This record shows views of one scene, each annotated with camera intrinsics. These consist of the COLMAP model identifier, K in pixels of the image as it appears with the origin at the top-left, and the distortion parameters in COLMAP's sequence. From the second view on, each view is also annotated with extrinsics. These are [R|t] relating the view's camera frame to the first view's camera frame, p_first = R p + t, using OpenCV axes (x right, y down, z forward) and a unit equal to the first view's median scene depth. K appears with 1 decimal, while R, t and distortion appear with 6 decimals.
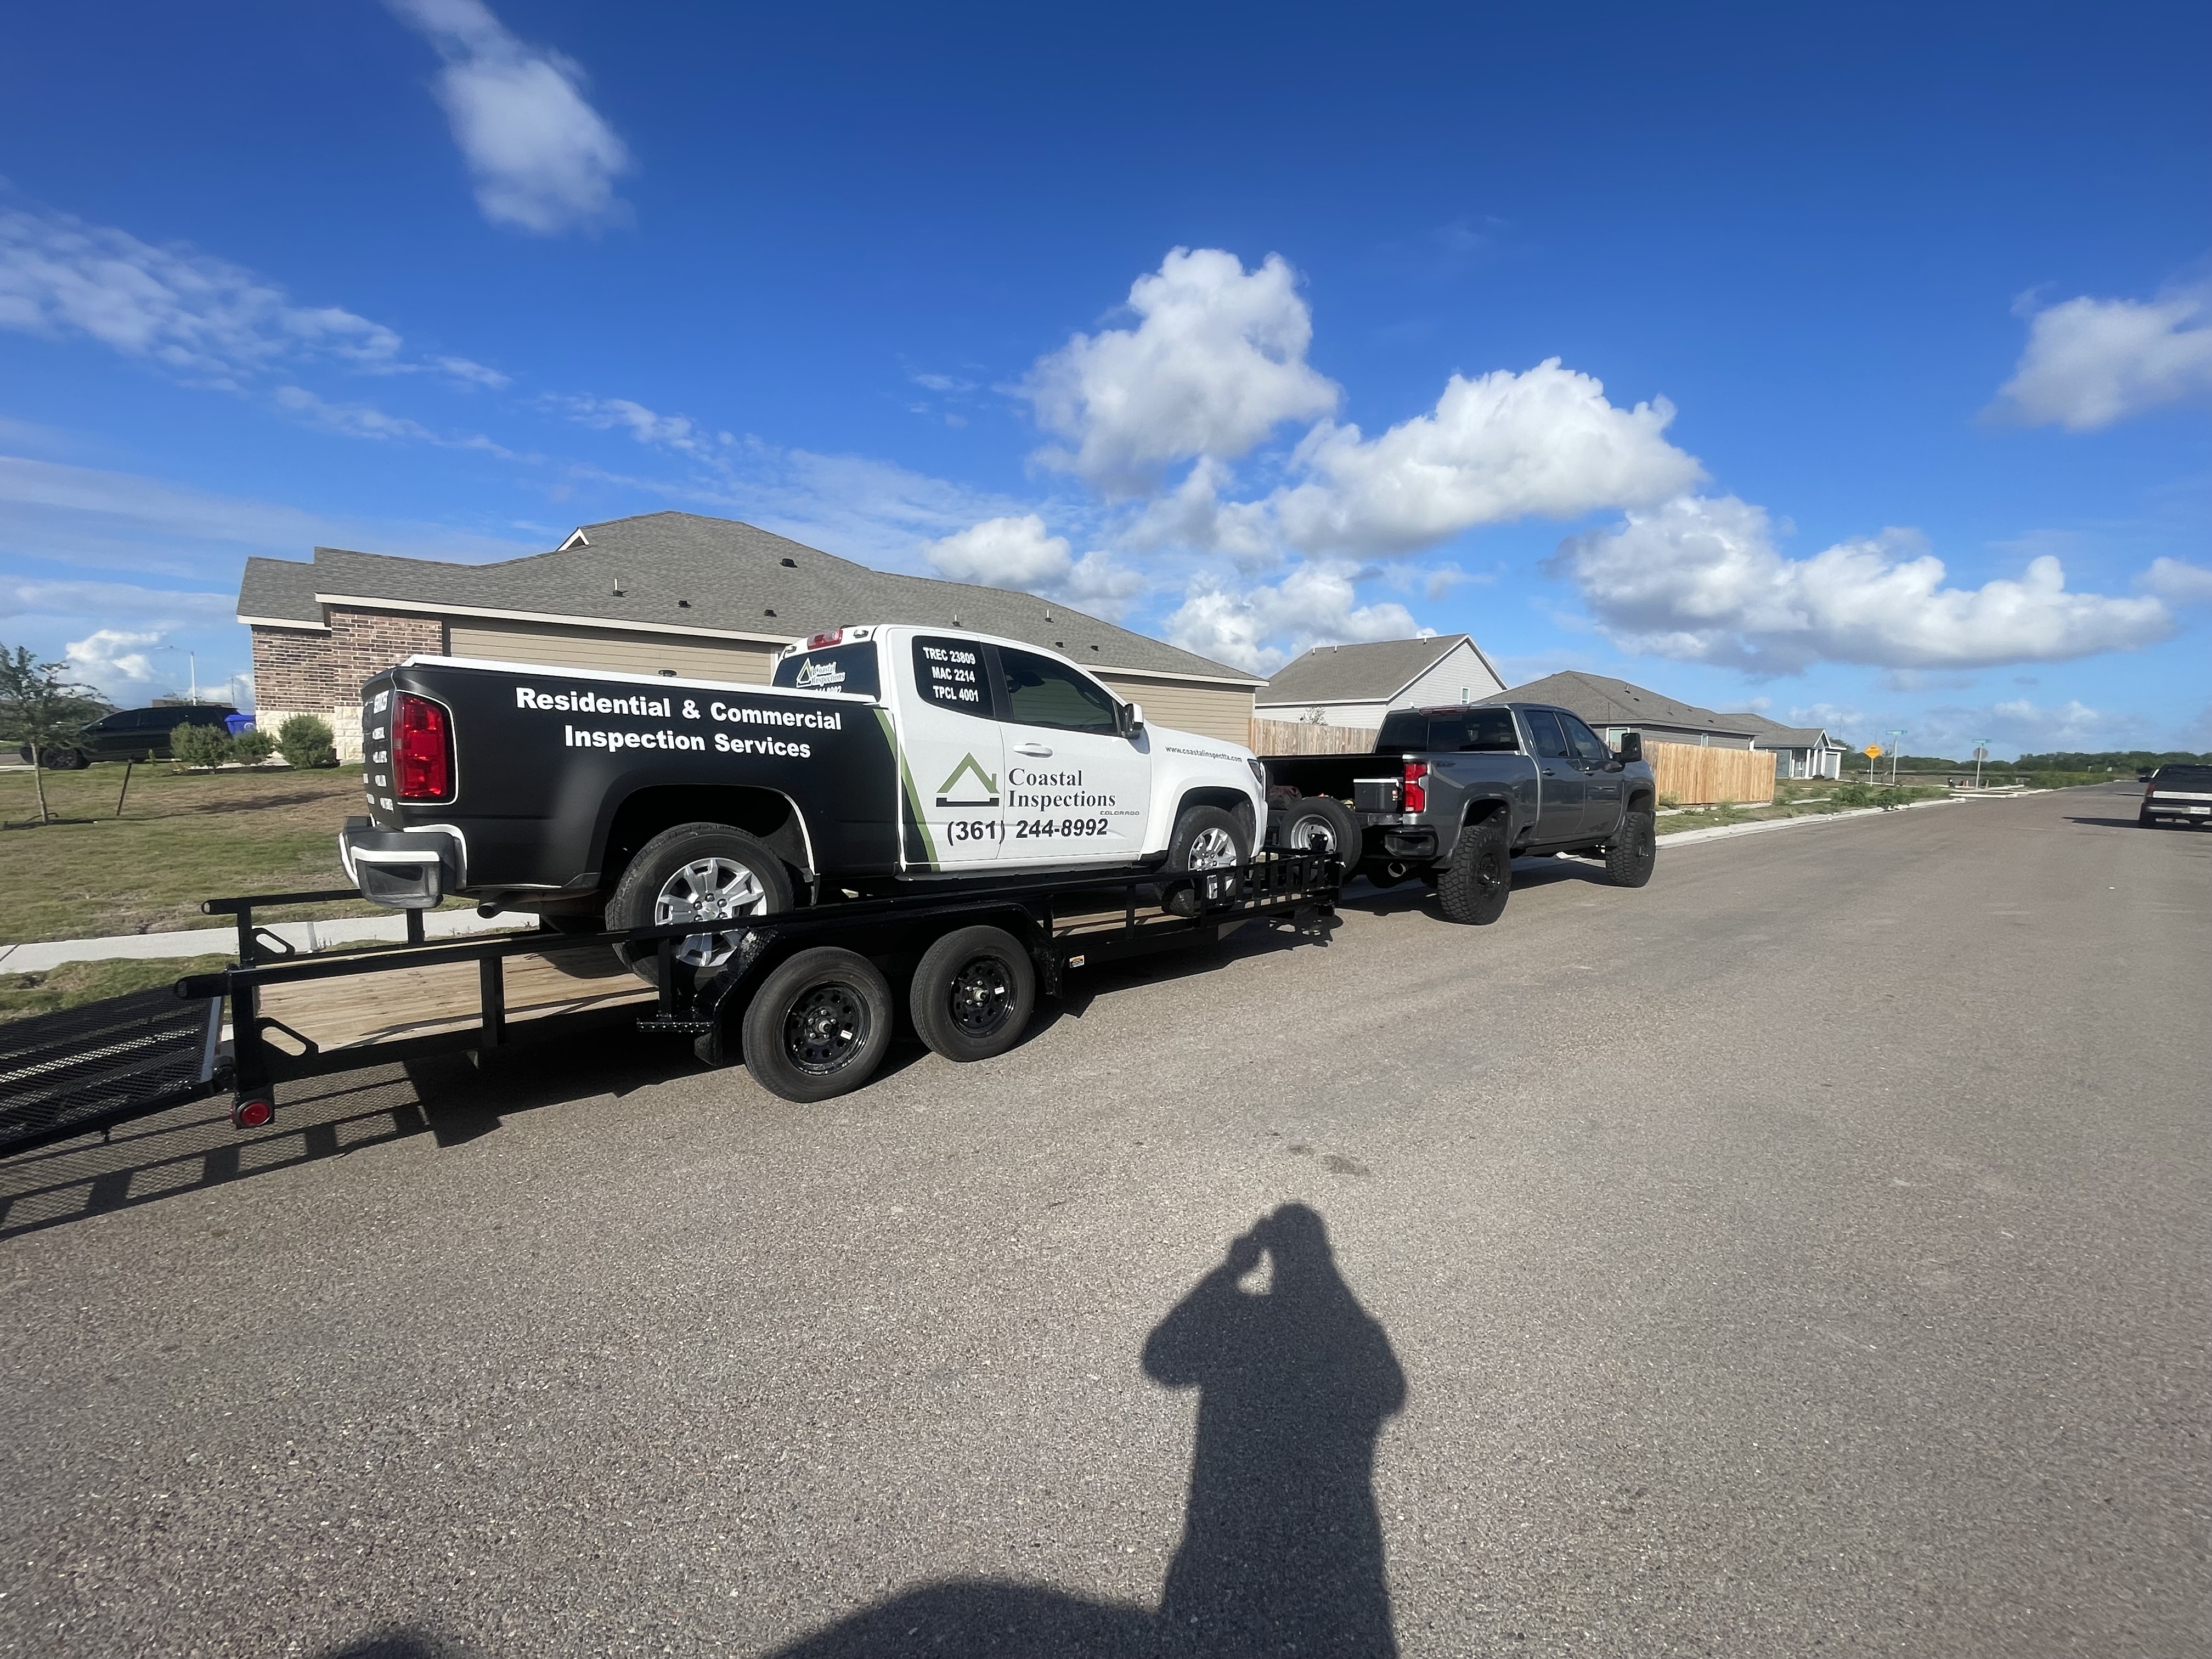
lens RADIAL K [[925.6, 0, 1101.9], [0, 925.6, 817.9], [0, 0, 1]] dist [0.001474, 0.000793]
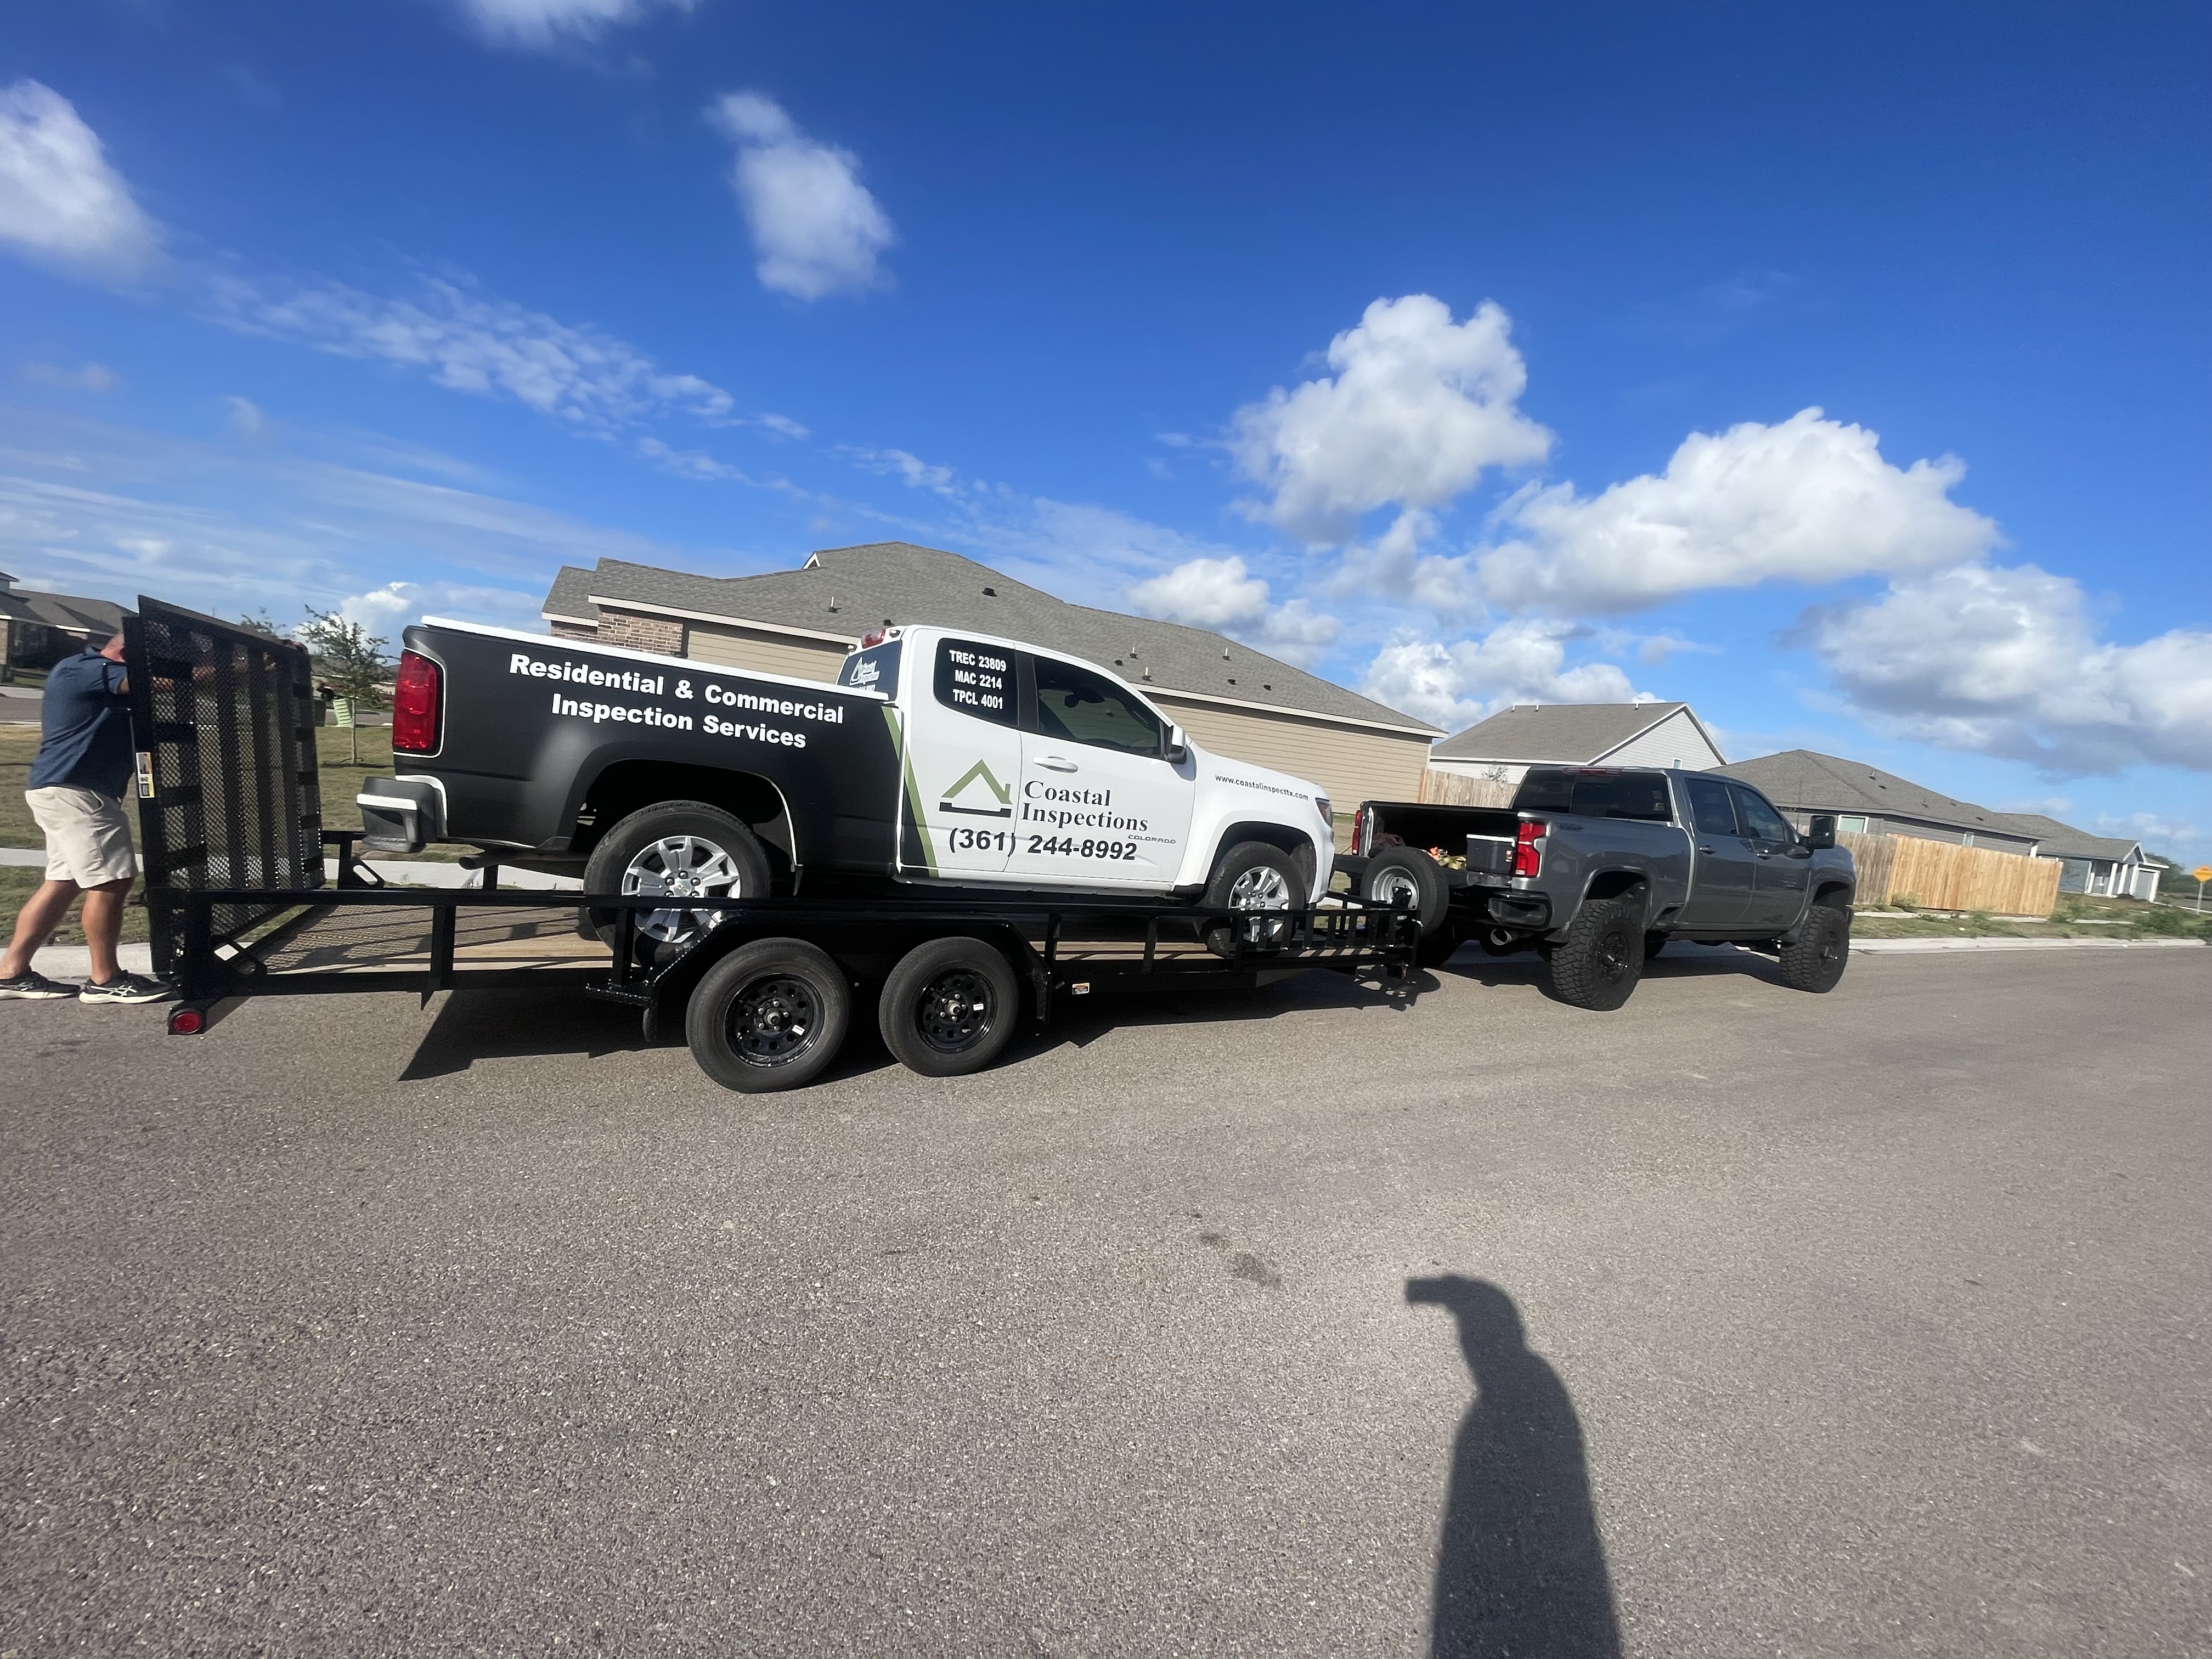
lens RADIAL K [[879.5, 0, 1105.4], [0, 879.5, 822.7], [0, 0, 1]] dist [0.000213, -0.000218]
pose [[0.973866, 0.097335, -0.205211, 0.106632], [-0.103108, 0.994515, -0.017599, -0.000824], [0.202373, 0.038298, 0.978559, 0.071899]]
